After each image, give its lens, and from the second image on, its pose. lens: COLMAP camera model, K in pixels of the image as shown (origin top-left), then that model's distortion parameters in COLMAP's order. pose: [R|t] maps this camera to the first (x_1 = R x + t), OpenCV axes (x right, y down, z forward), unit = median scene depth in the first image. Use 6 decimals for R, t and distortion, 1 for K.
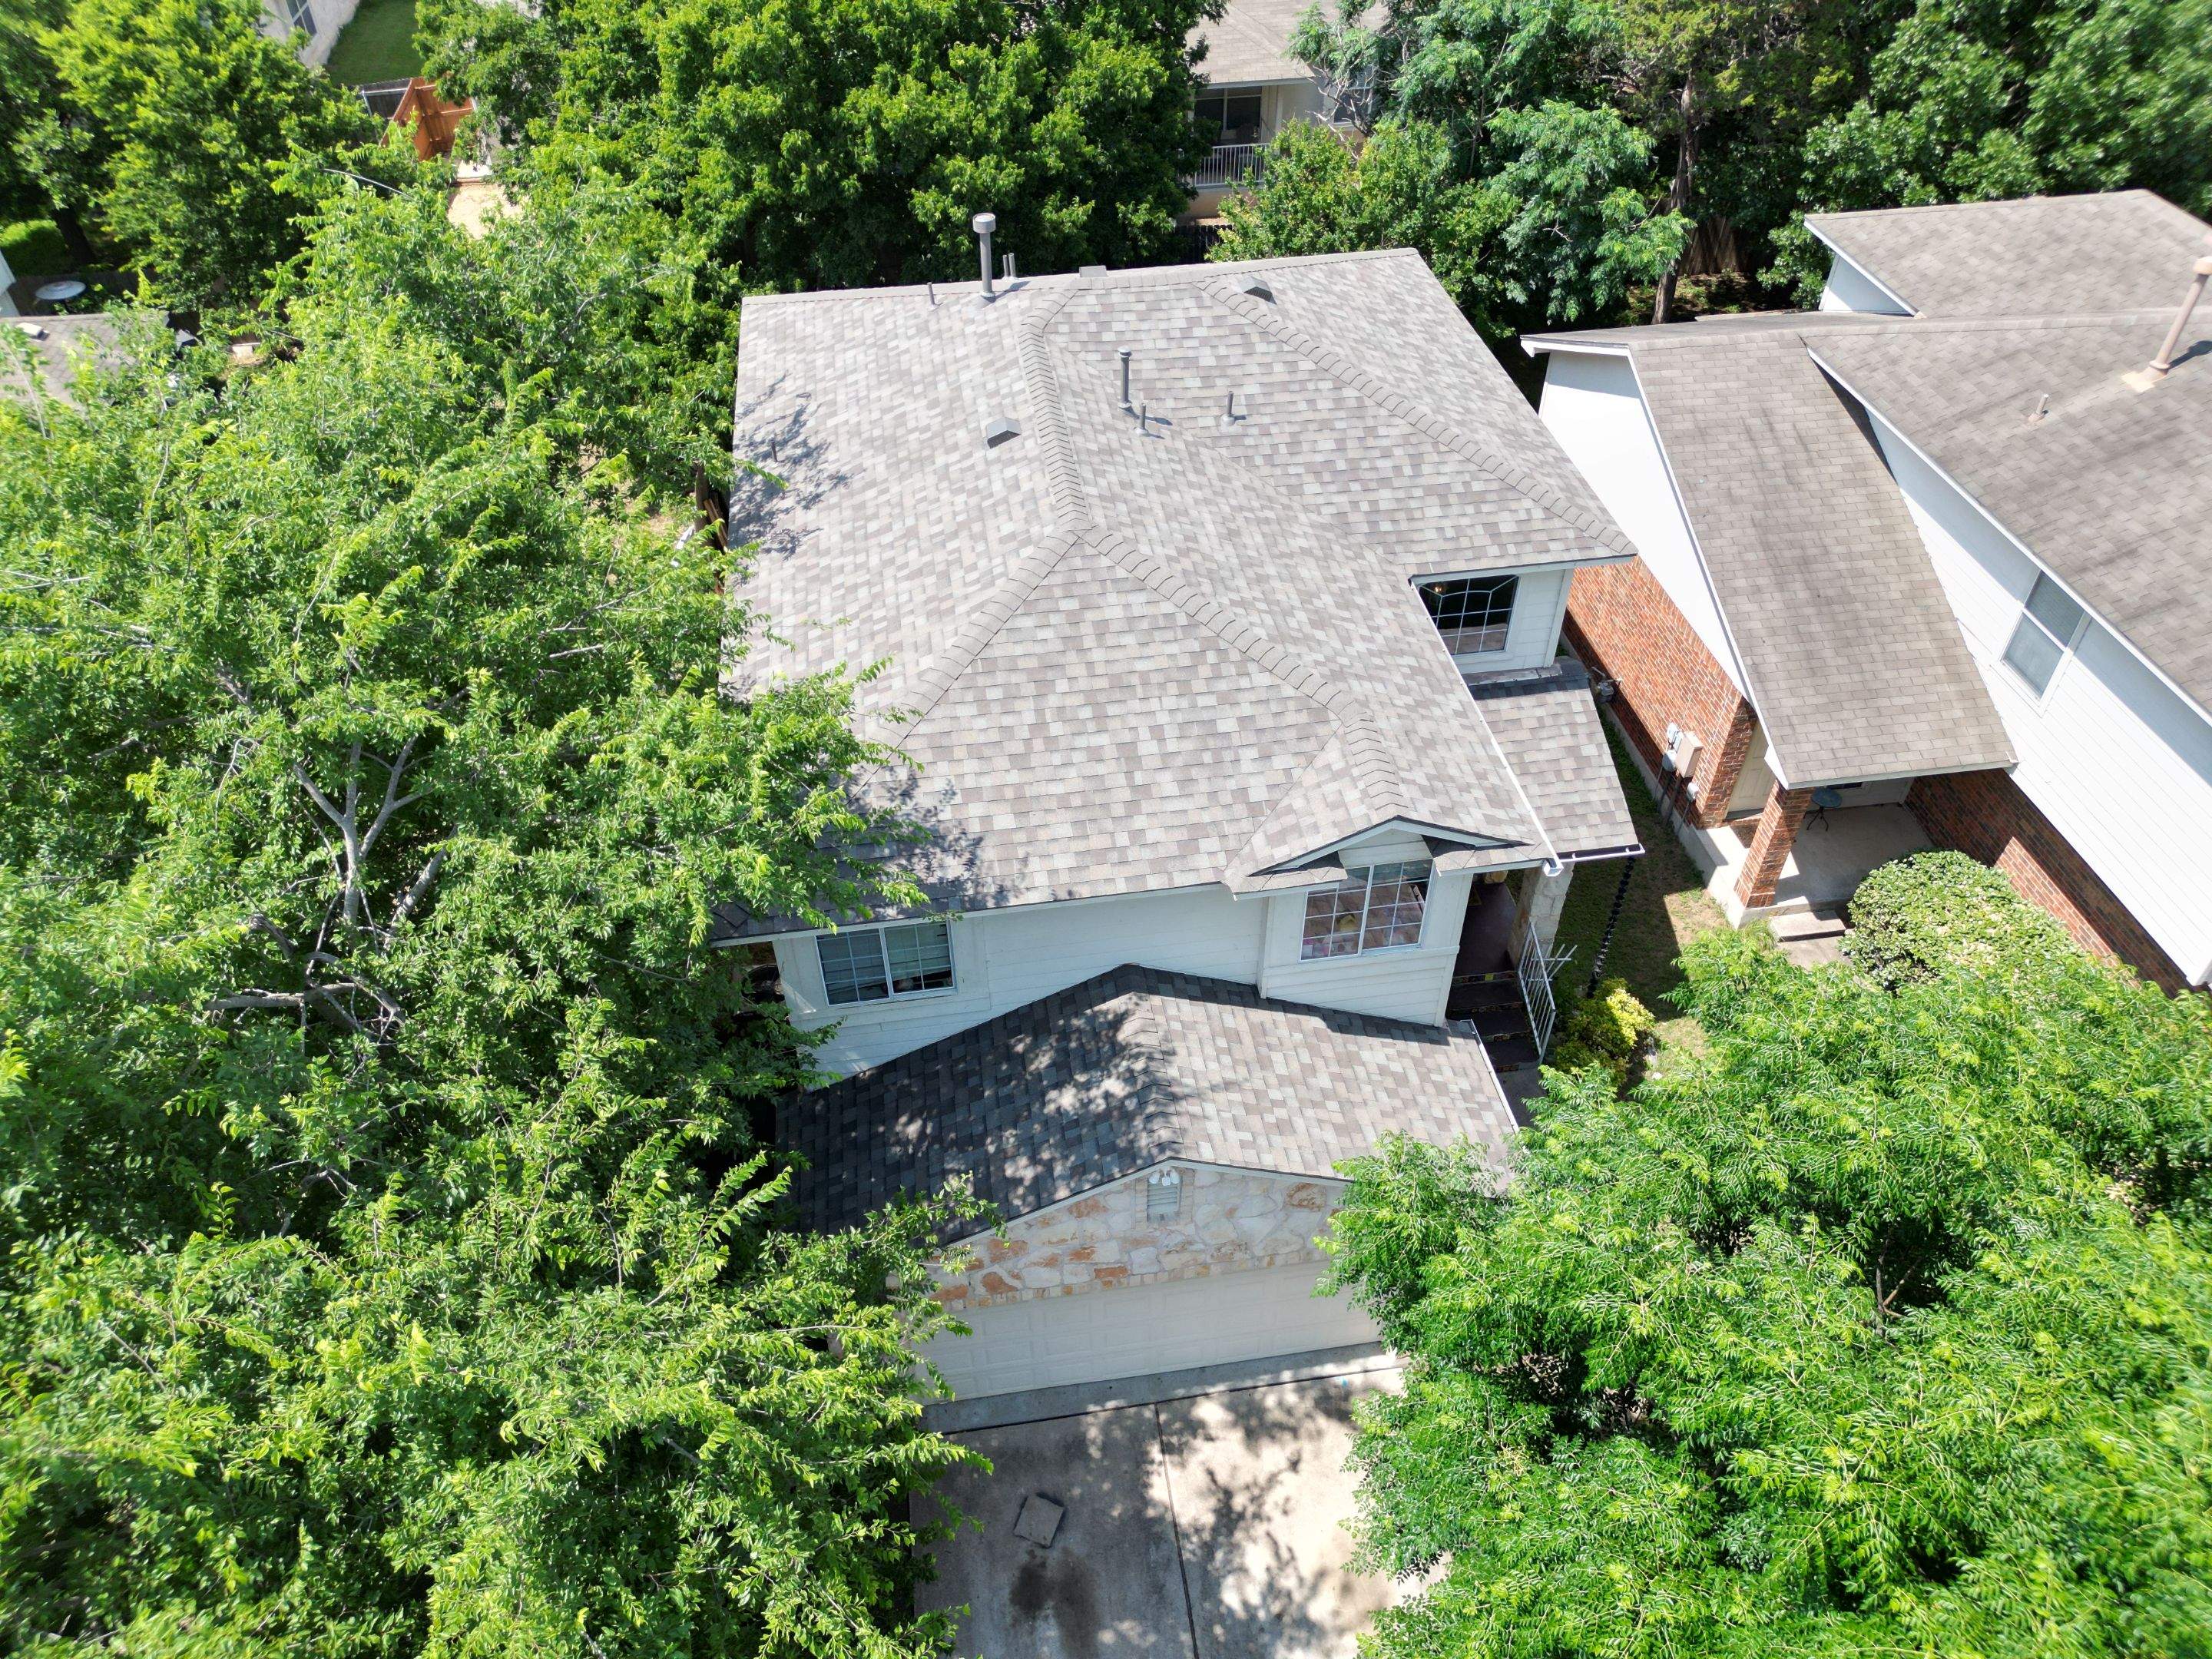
lens RADIAL K [[1557.8, 0, 1093.8], [0, 1557.8, 845.9], [0, 0, 1]] dist [0.063316, -0.060002]
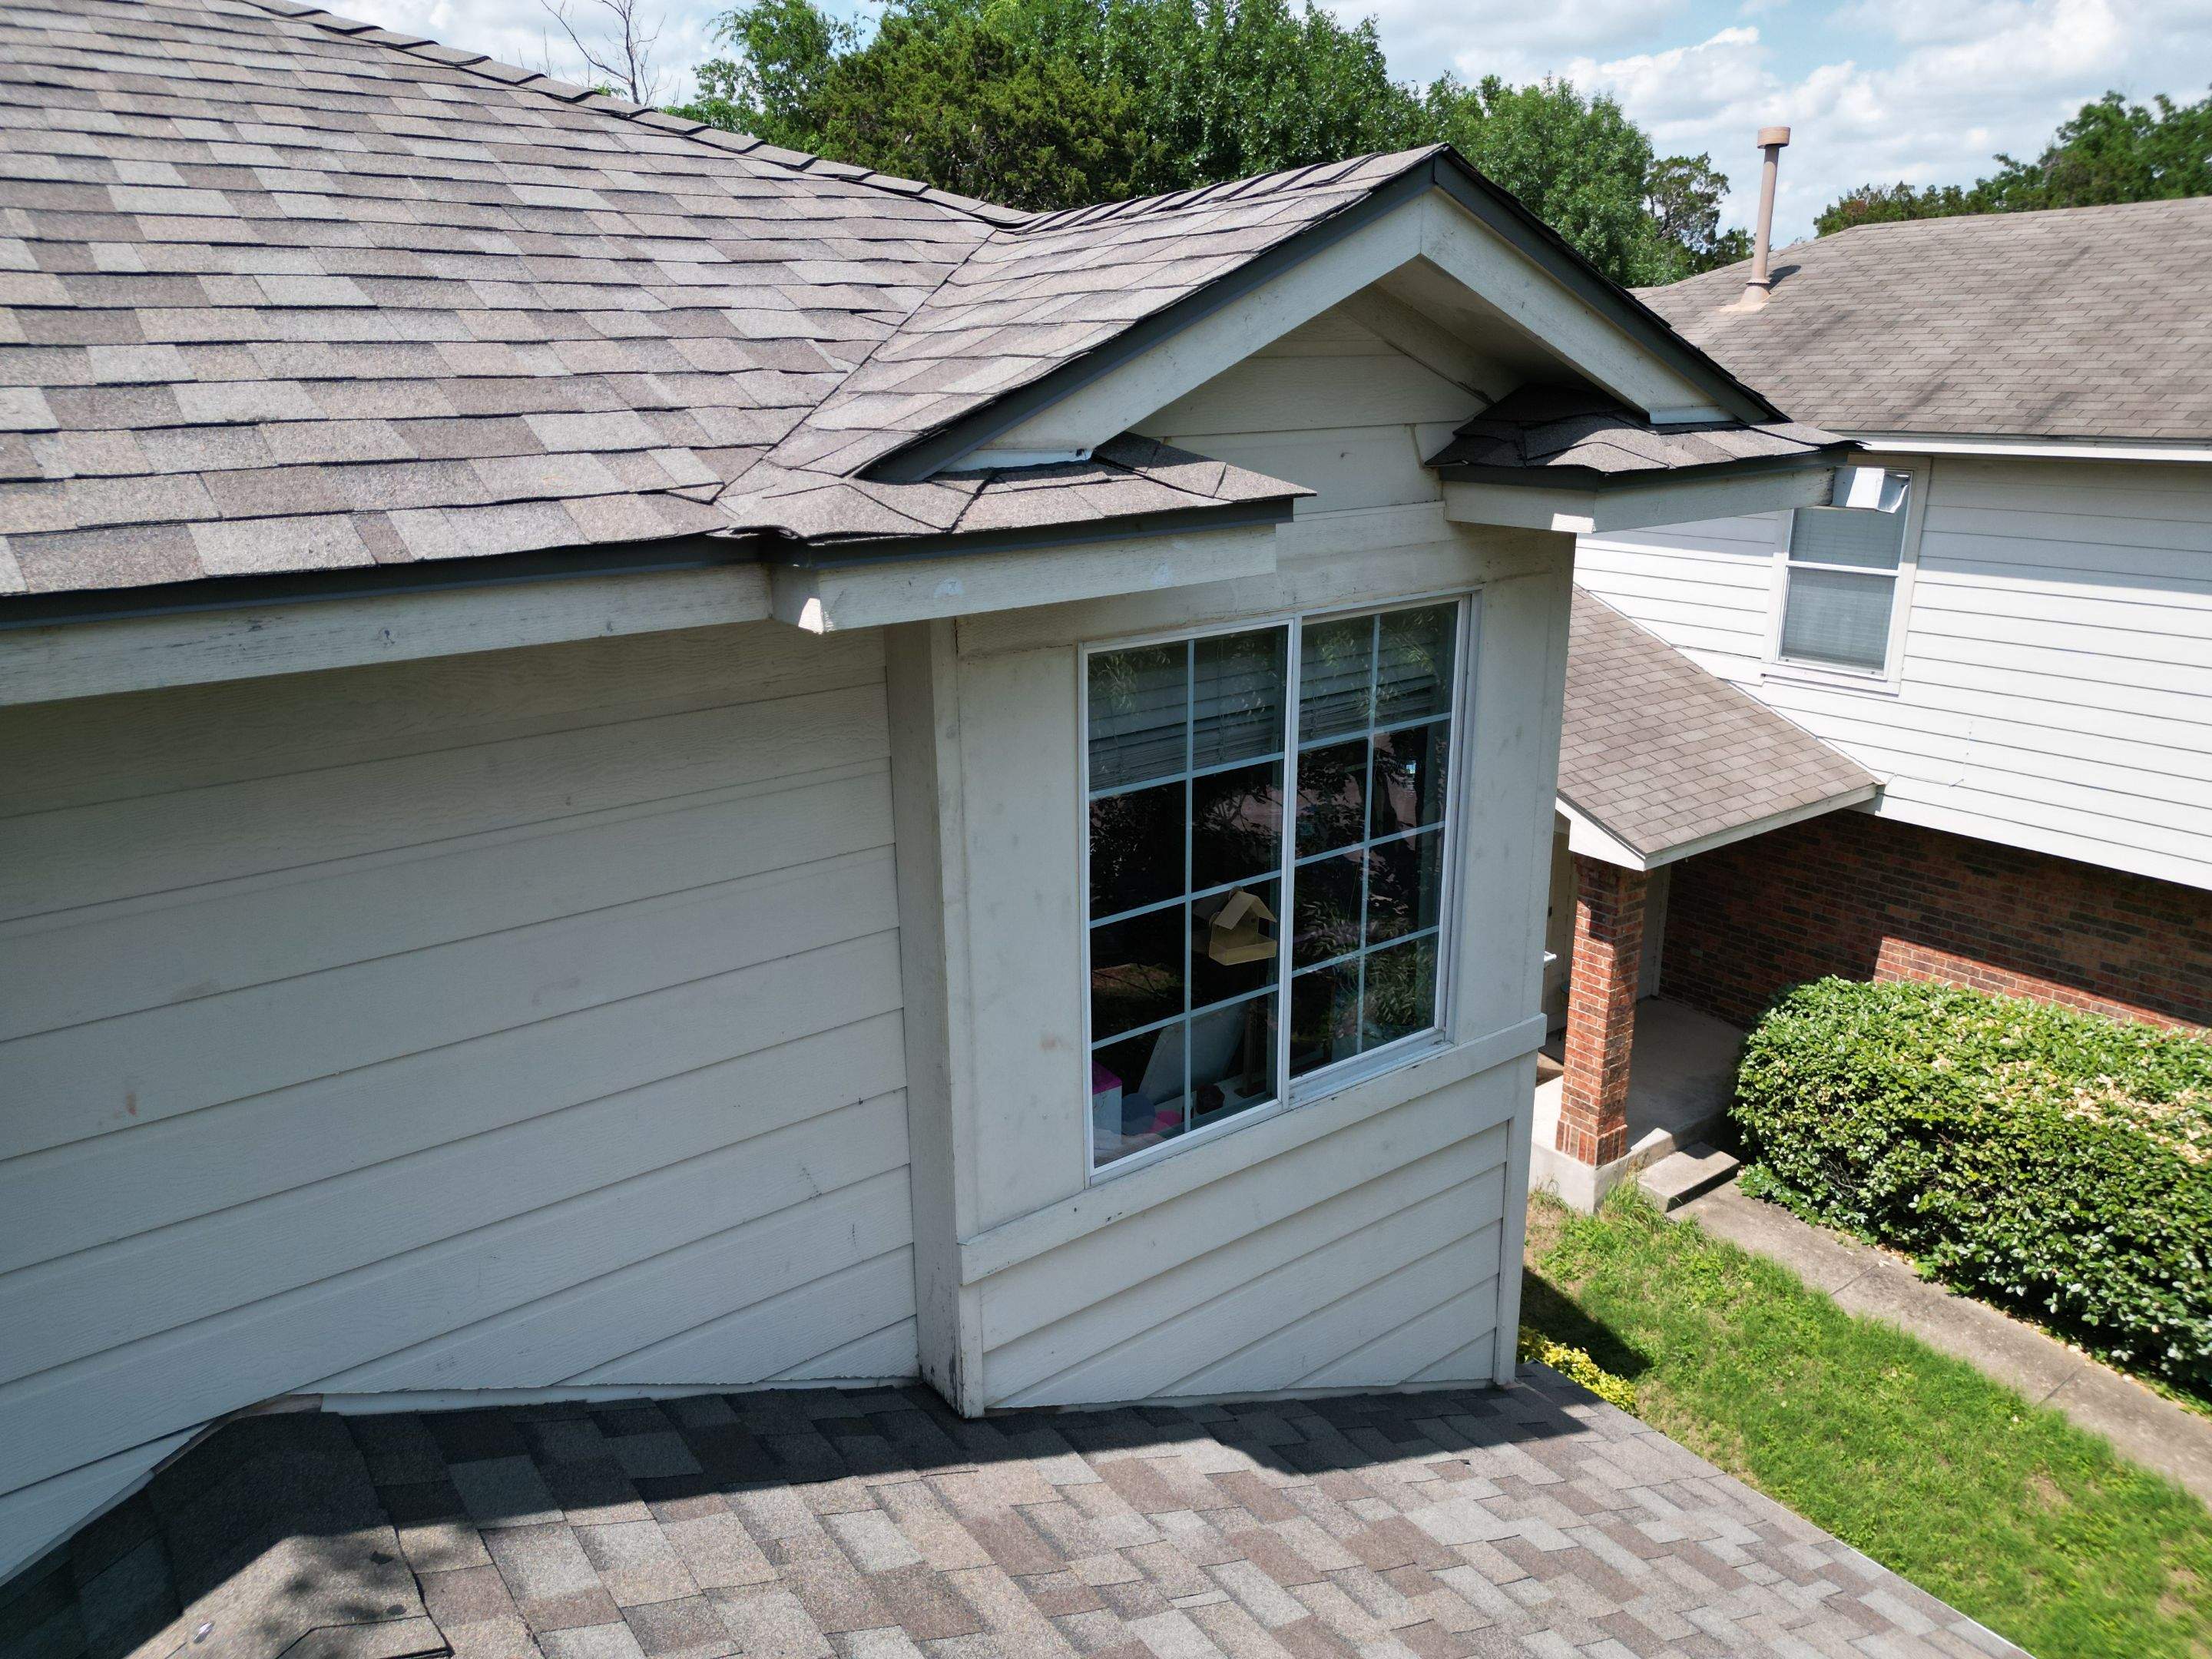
lens RADIAL K [[1557.8, 0, 1104.8], [0, 1557.8, 828.2], [0, 0, 1]] dist [0.063316, -0.060002]
pose [[0.876708, -0.134801, 0.461749, 0.028953], [0.326743, 0.871372, -0.365992, 0.106252], [-0.353019, 0.471741, 0.807984, 0.726778]]
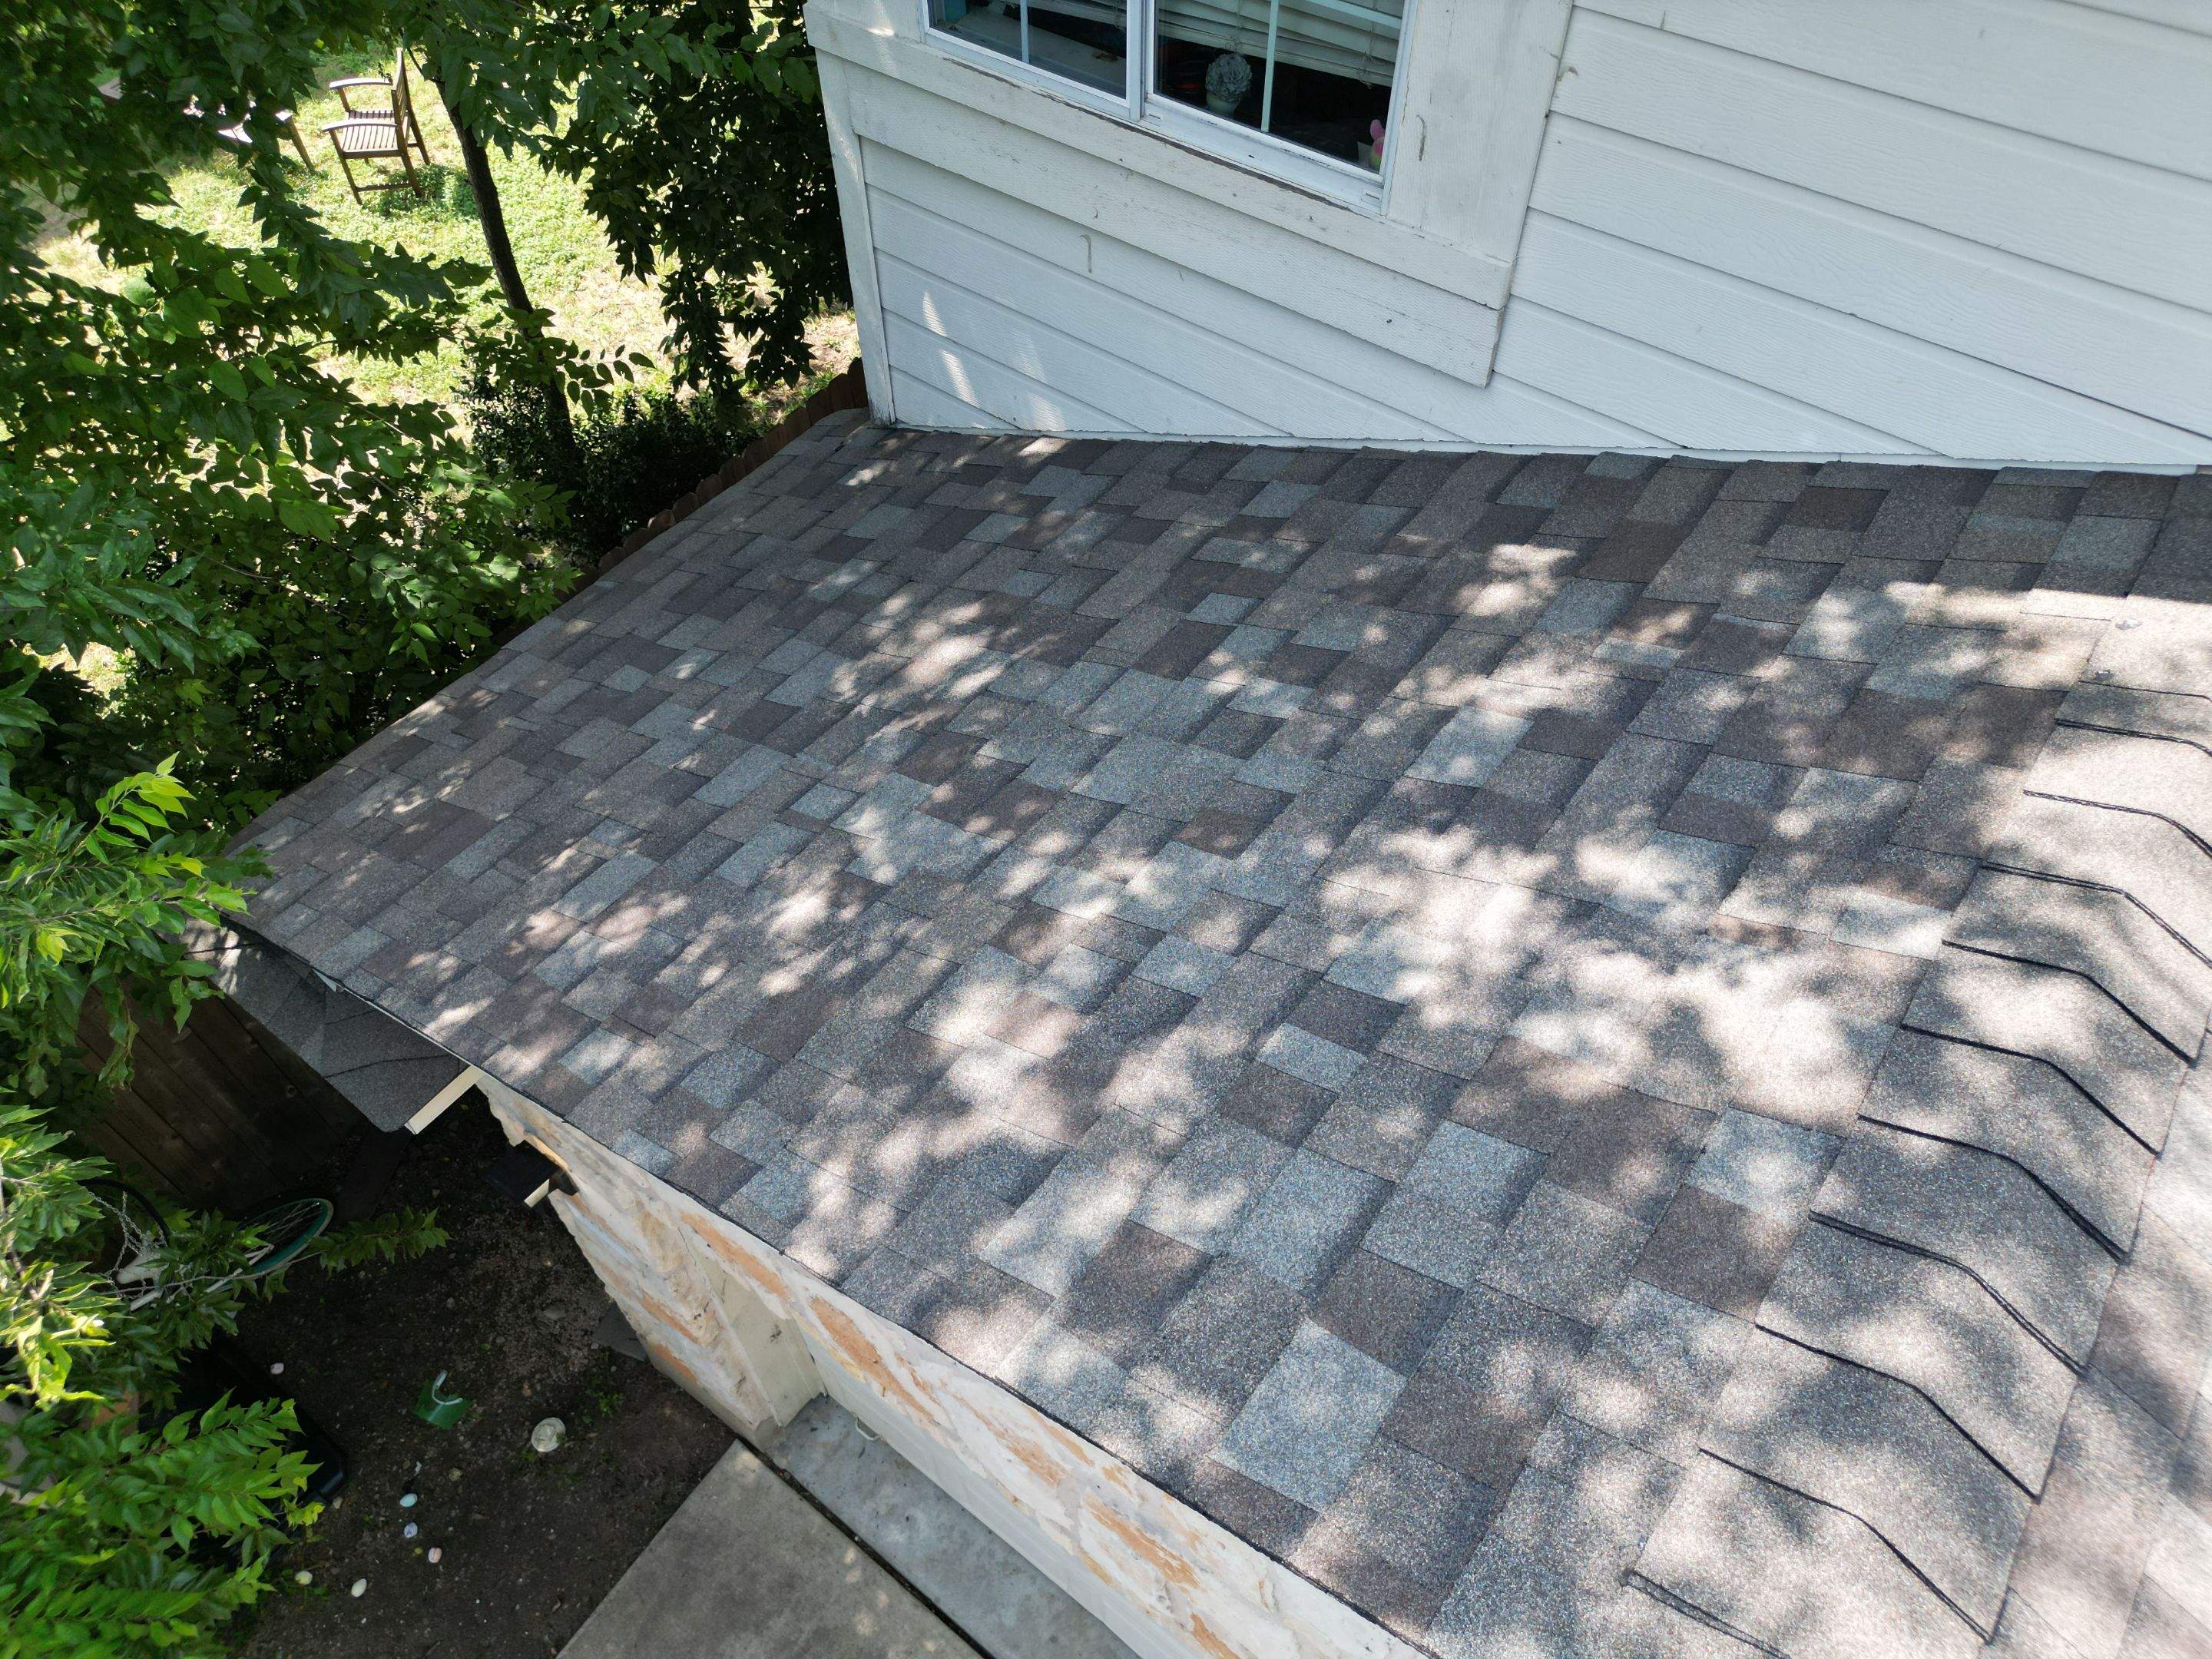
lens RADIAL K [[1557.8, 0, 1105.6], [0, 1557.8, 831.5], [0, 0, 1]] dist [0.063316, -0.060002]
pose [[0.707027, 0.560132, -0.431701, 0.020900], [-0.485833, 0.828310, 0.279050, 0.111734], [0.513887, 0.012439, 0.857768, 0.730633]]
